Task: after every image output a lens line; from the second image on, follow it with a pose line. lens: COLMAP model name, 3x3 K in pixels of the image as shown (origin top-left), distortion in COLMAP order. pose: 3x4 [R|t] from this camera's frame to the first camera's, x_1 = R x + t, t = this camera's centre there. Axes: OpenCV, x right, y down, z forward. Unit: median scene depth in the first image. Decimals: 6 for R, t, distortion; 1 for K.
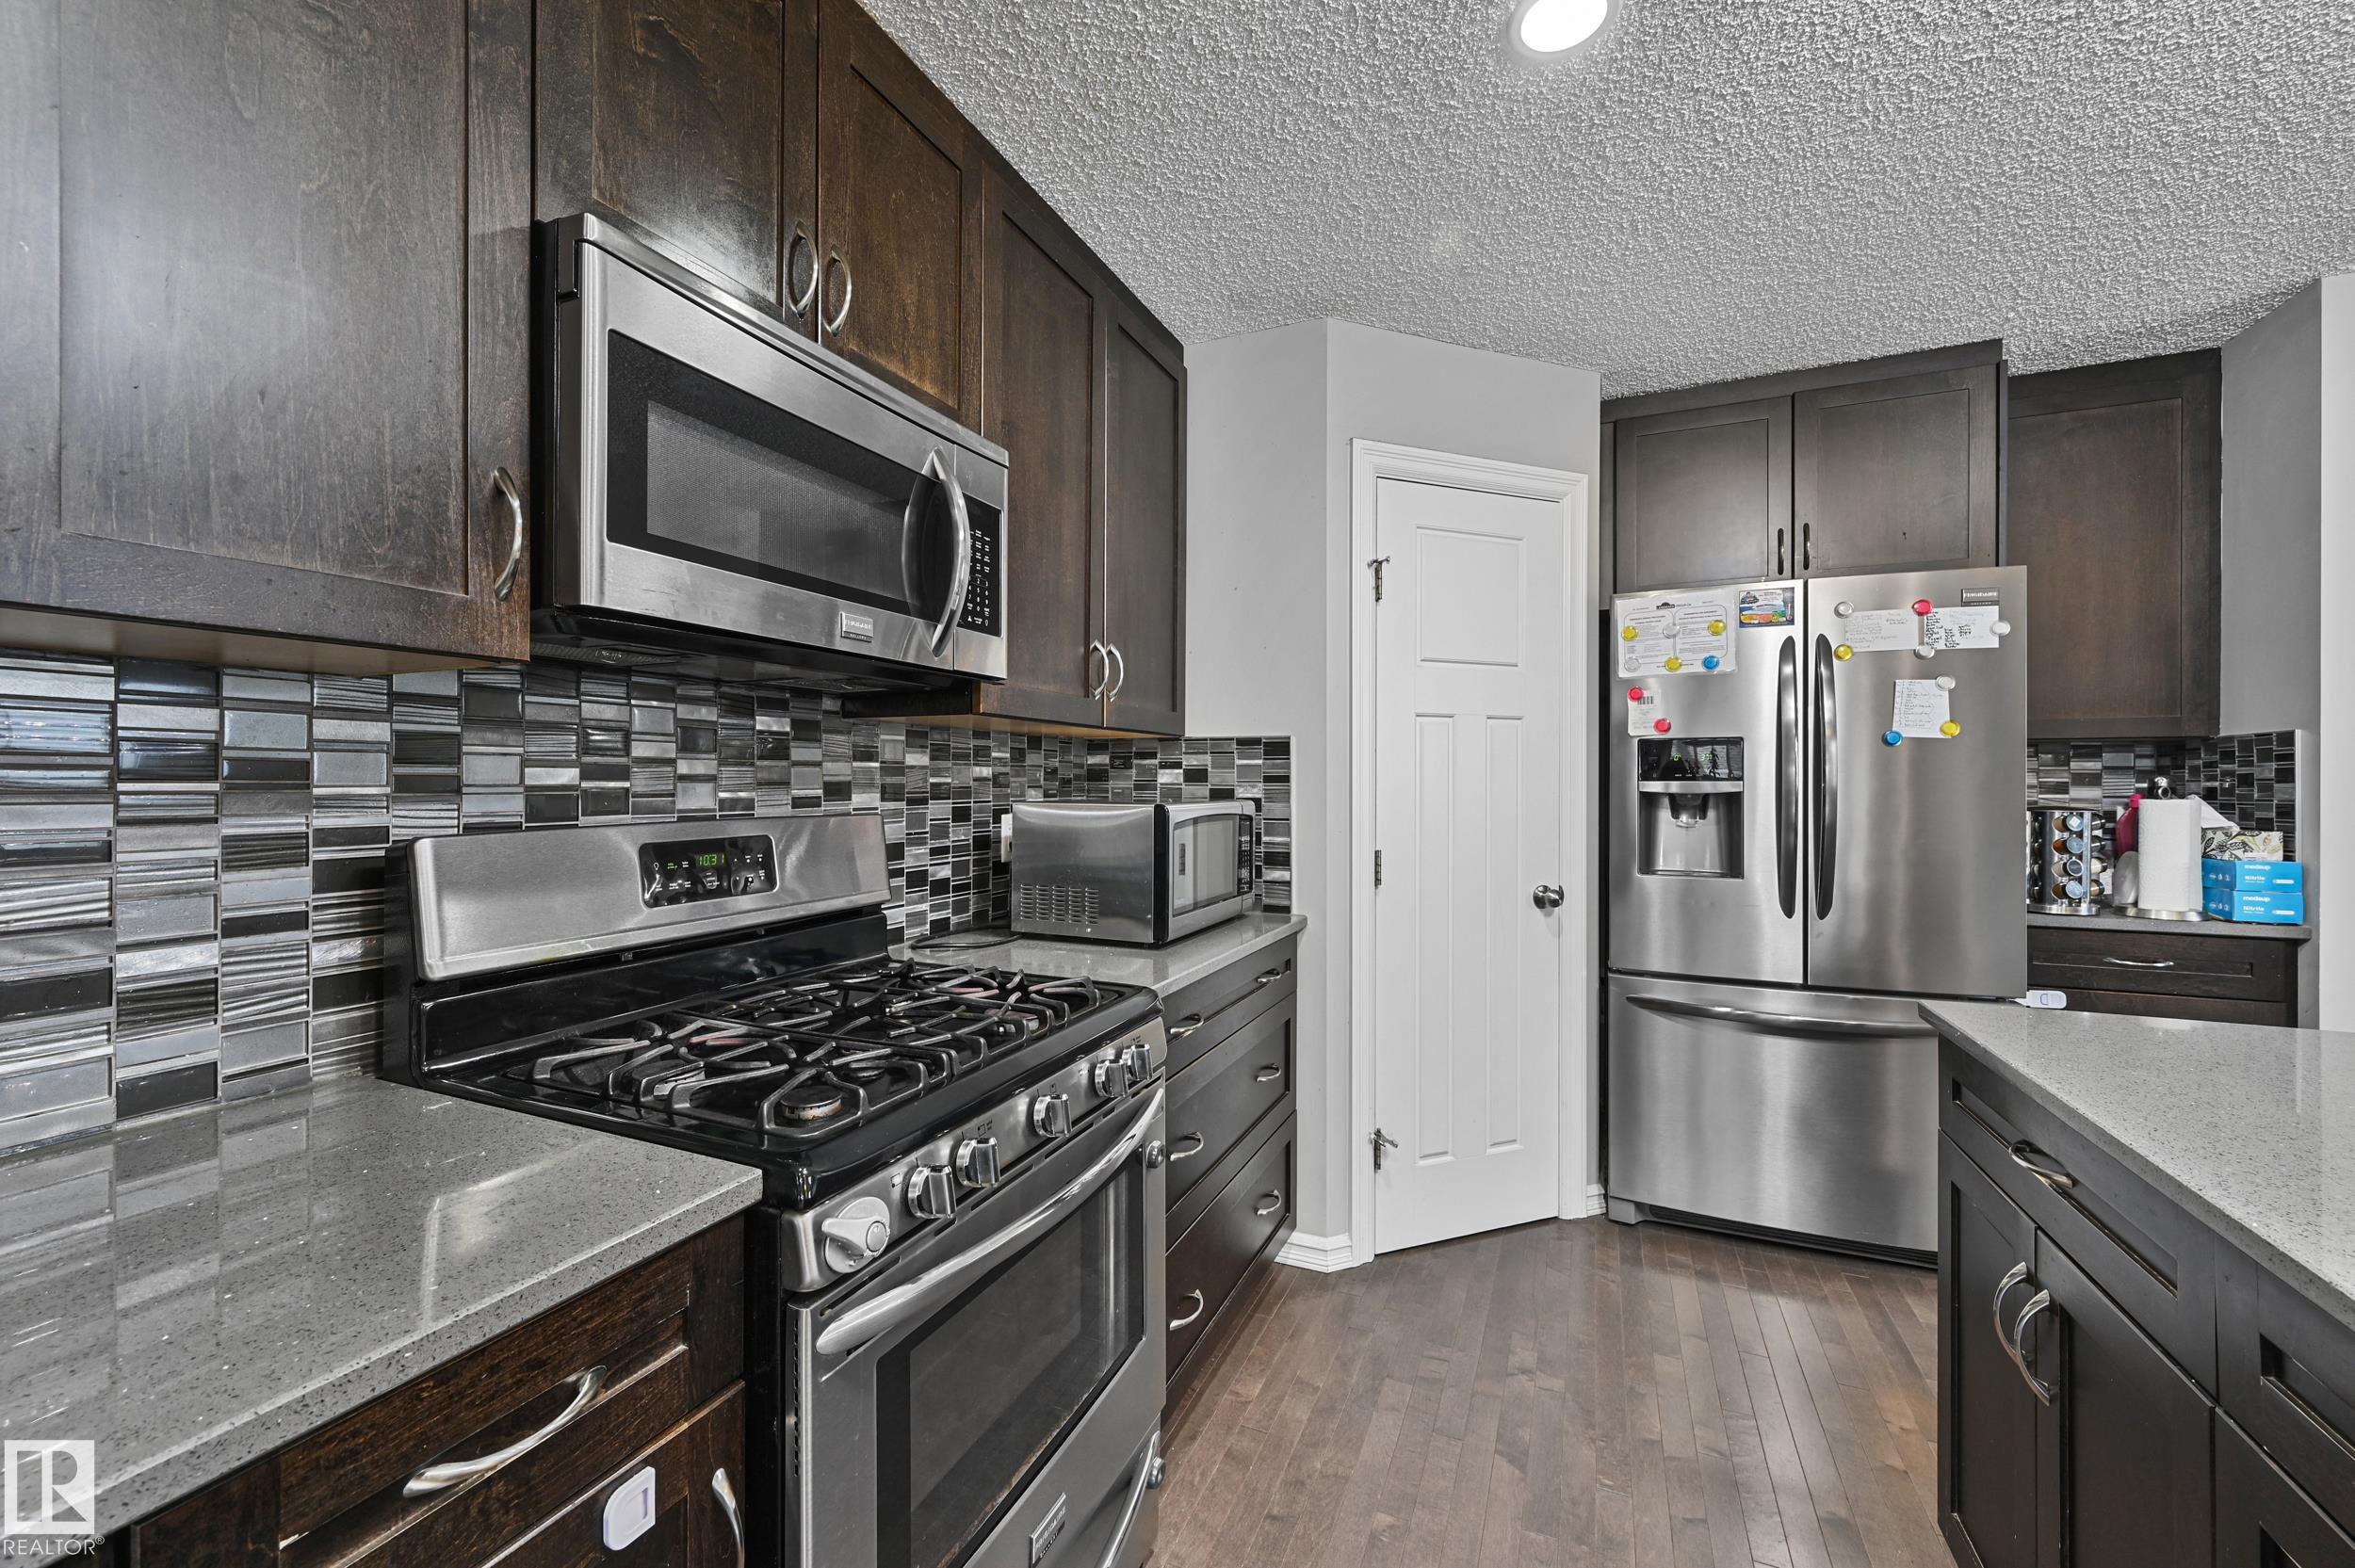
lens RADIAL K [[936.4, 0, 1175.1], [0, 936.4, 782.7], [0, 0, 1]] dist [-0.002064, 0.000746]
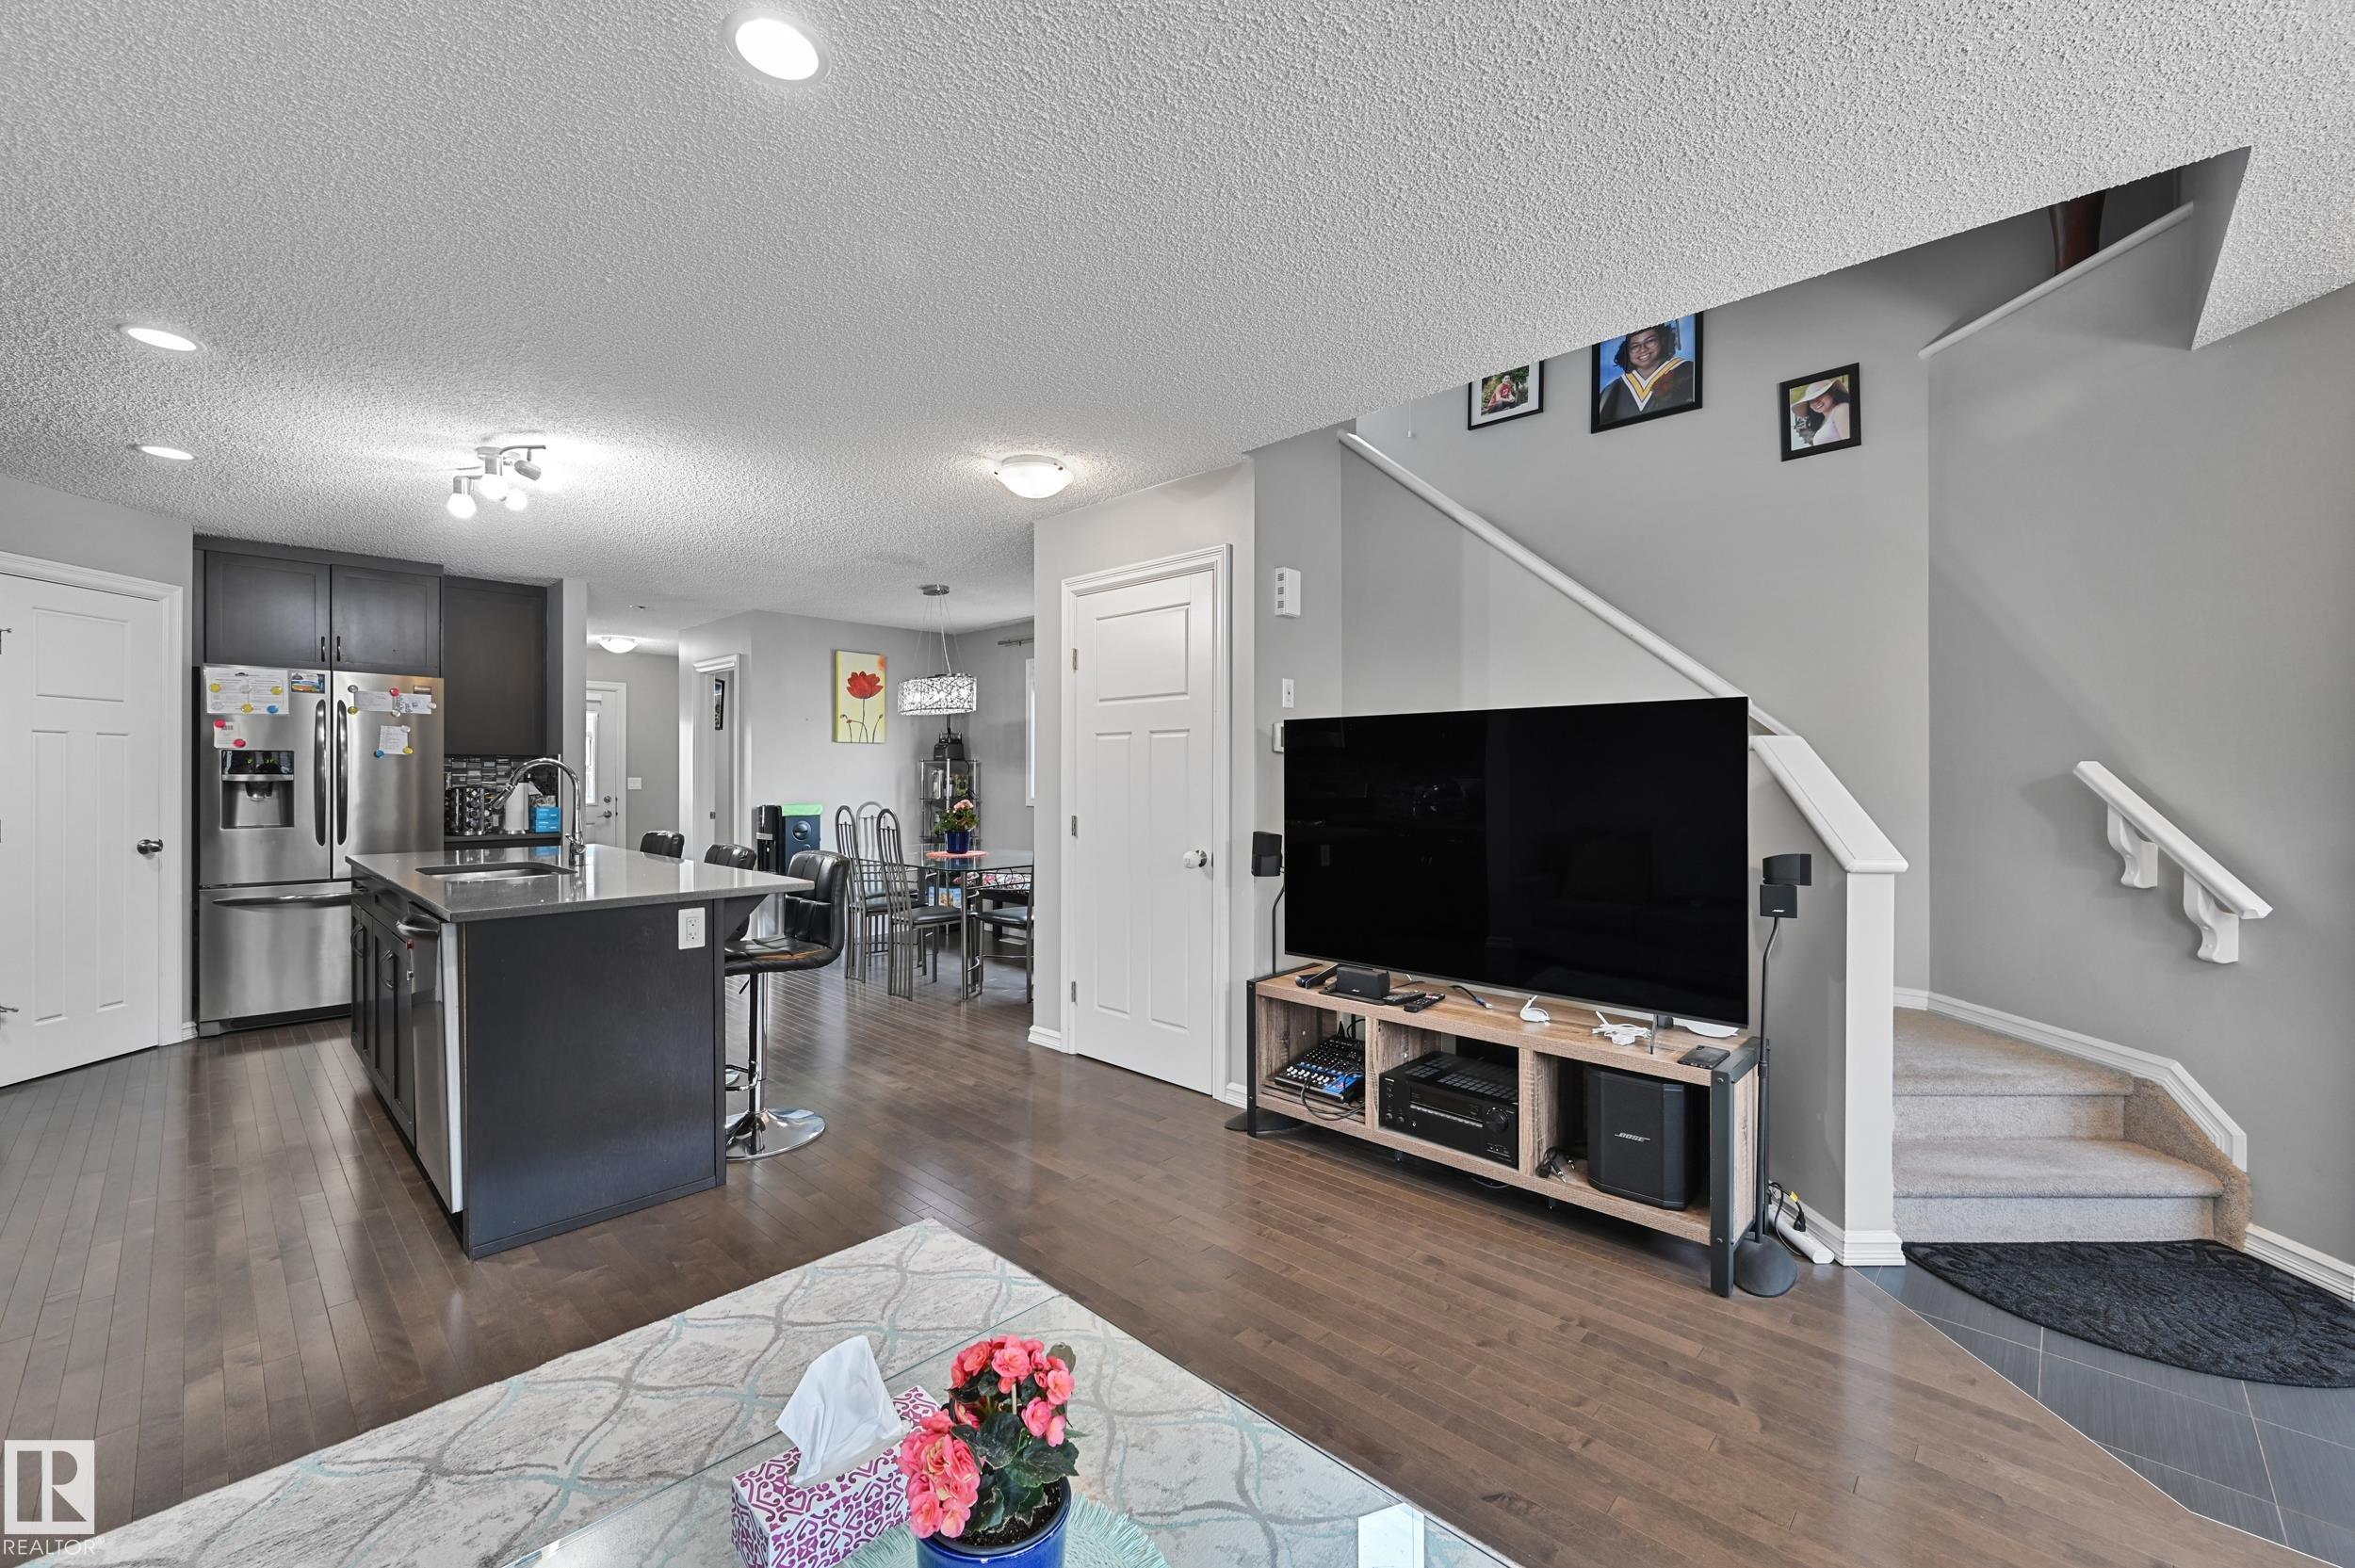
lens RADIAL K [[936.4, 0, 1185.6], [0, 936.4, 775.9], [0, 0, 1]] dist [-0.002064, 0.000746]
pose [[0.315110, 0.000156, 0.949055, -0.718183], [0.000525, 1.000000, -0.000339, 0.003183], [-0.949055, 0.000605, 0.315110, -1.517795]]
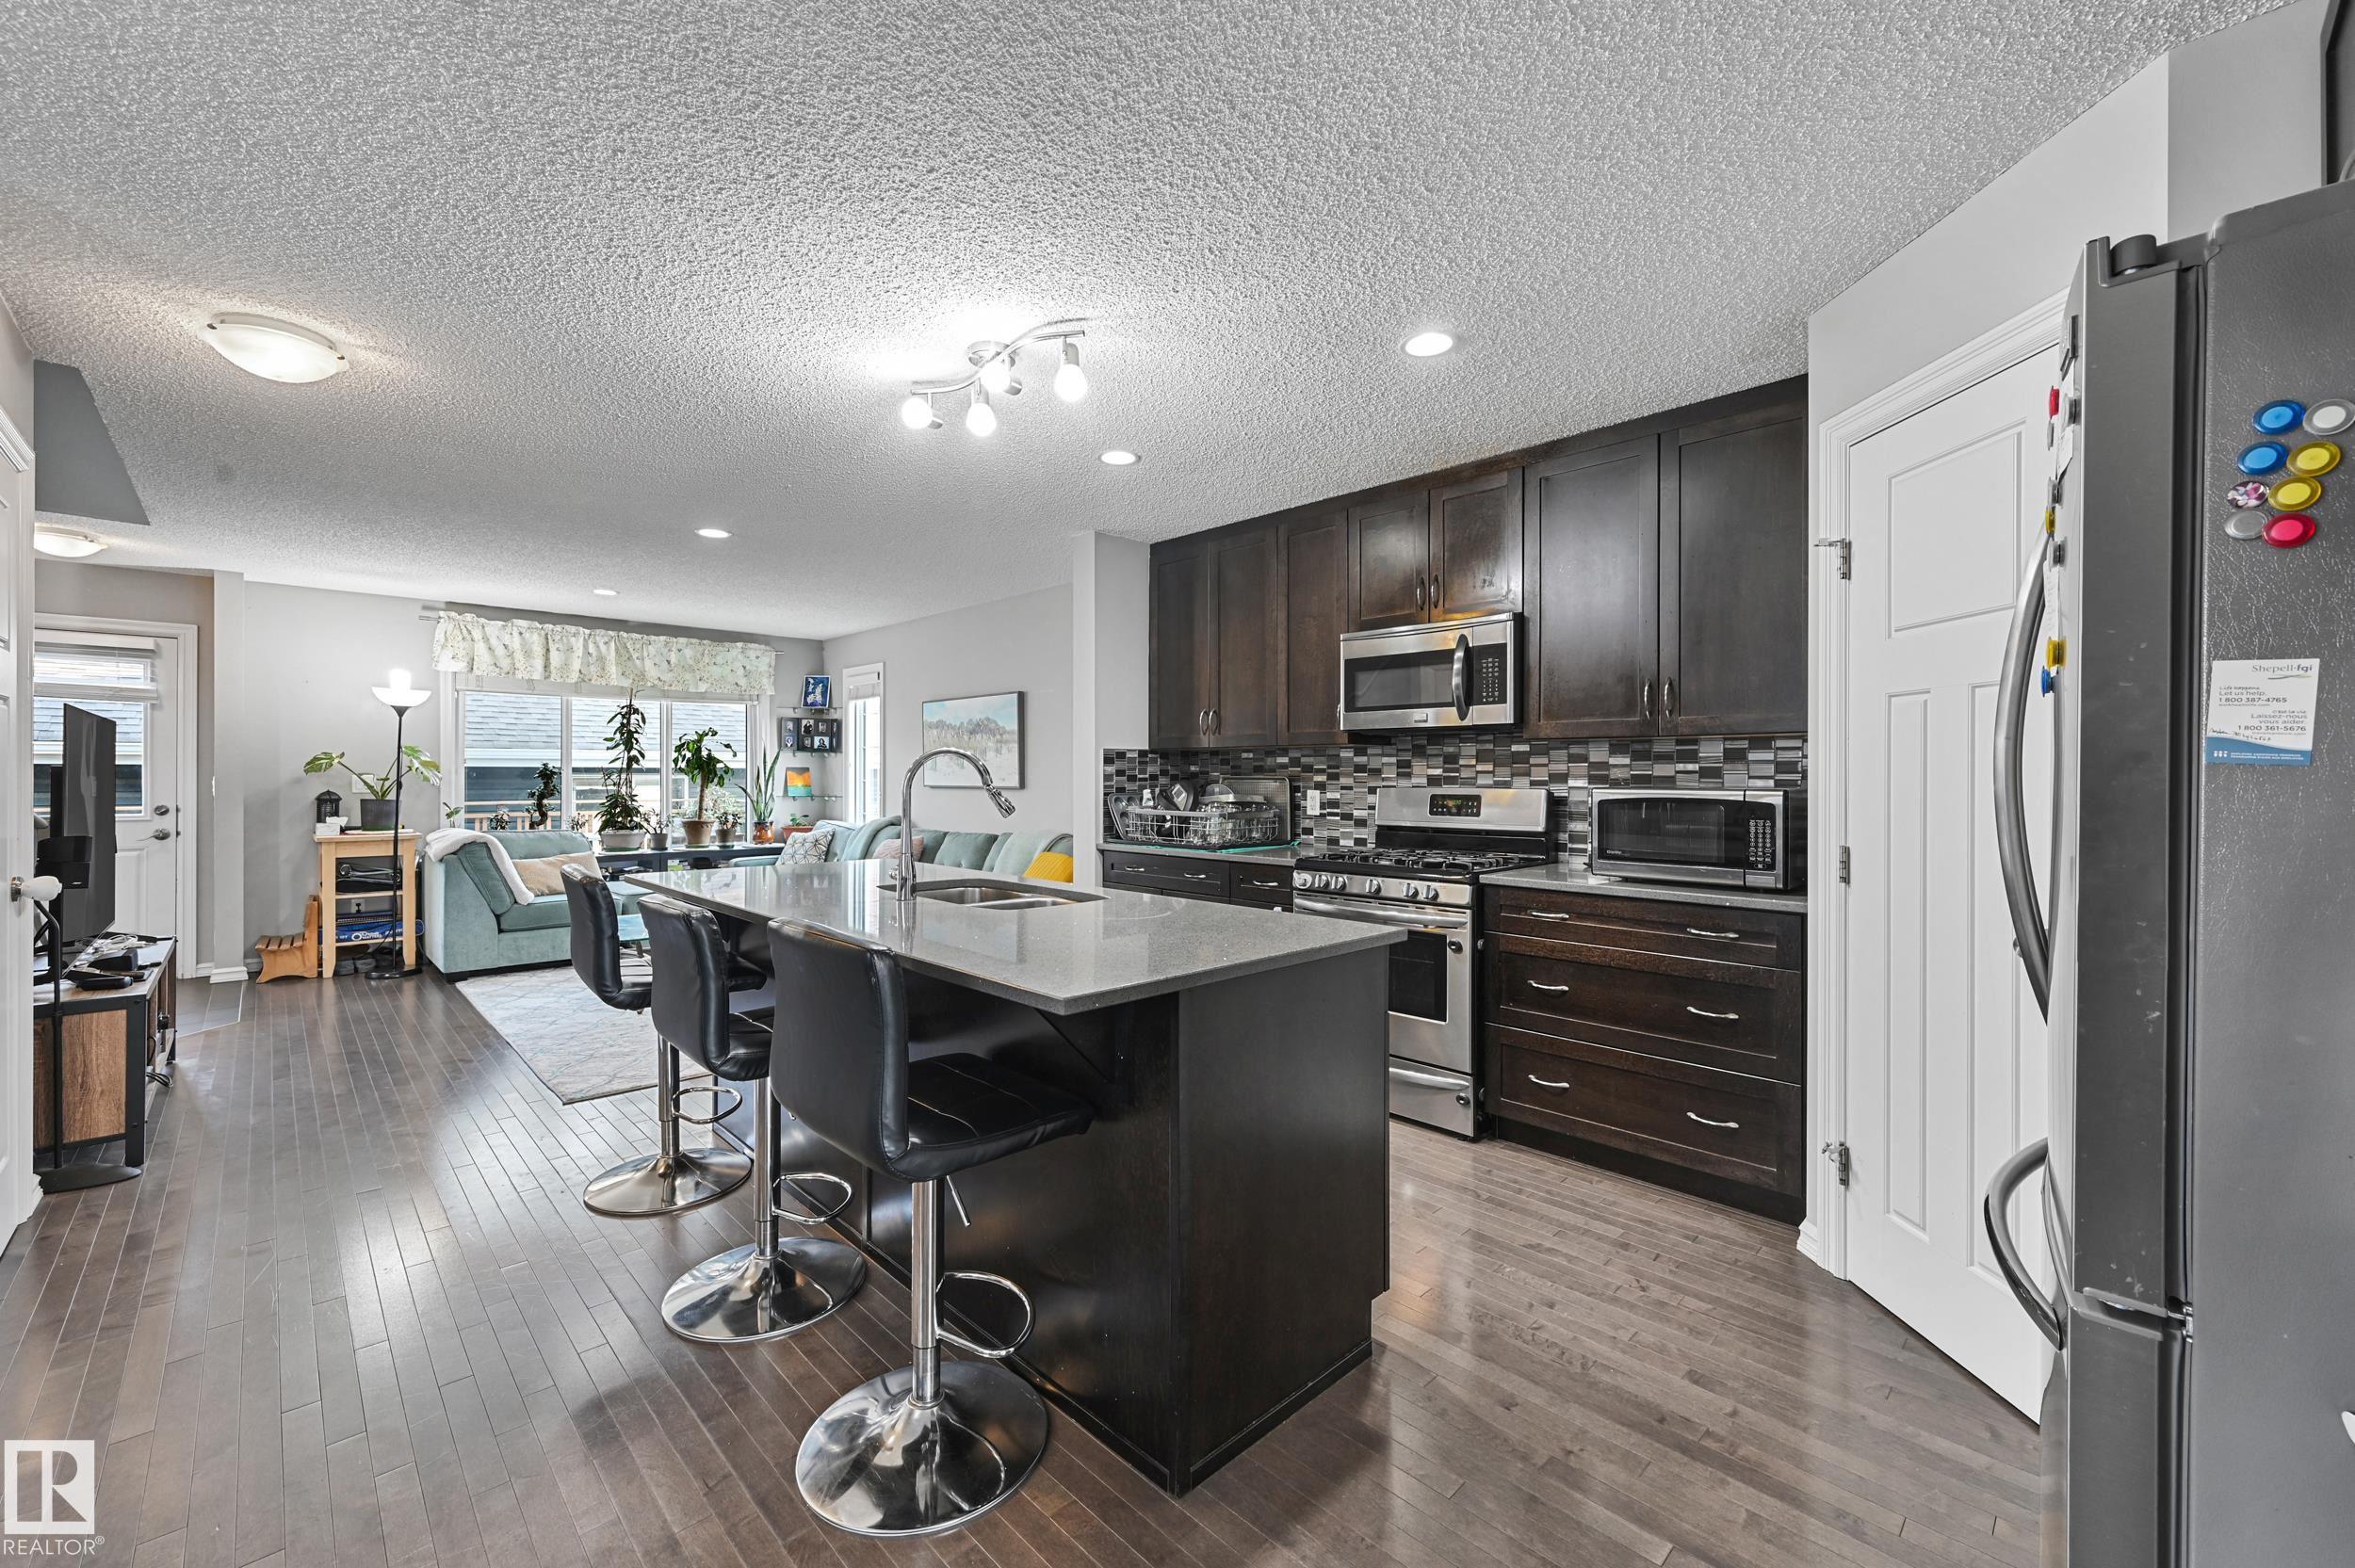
lens RADIAL K [[936.4, 0, 1194.8], [0, 936.4, 780.3], [0, 0, 1]] dist [-0.002064, 0.000746]
pose [[-0.351659, 0.001434, -0.936127, 1.542279], [-0.005877, 0.999976, 0.003740, 0.009004], [0.936110, 0.006817, -0.351642, 0.834206]]
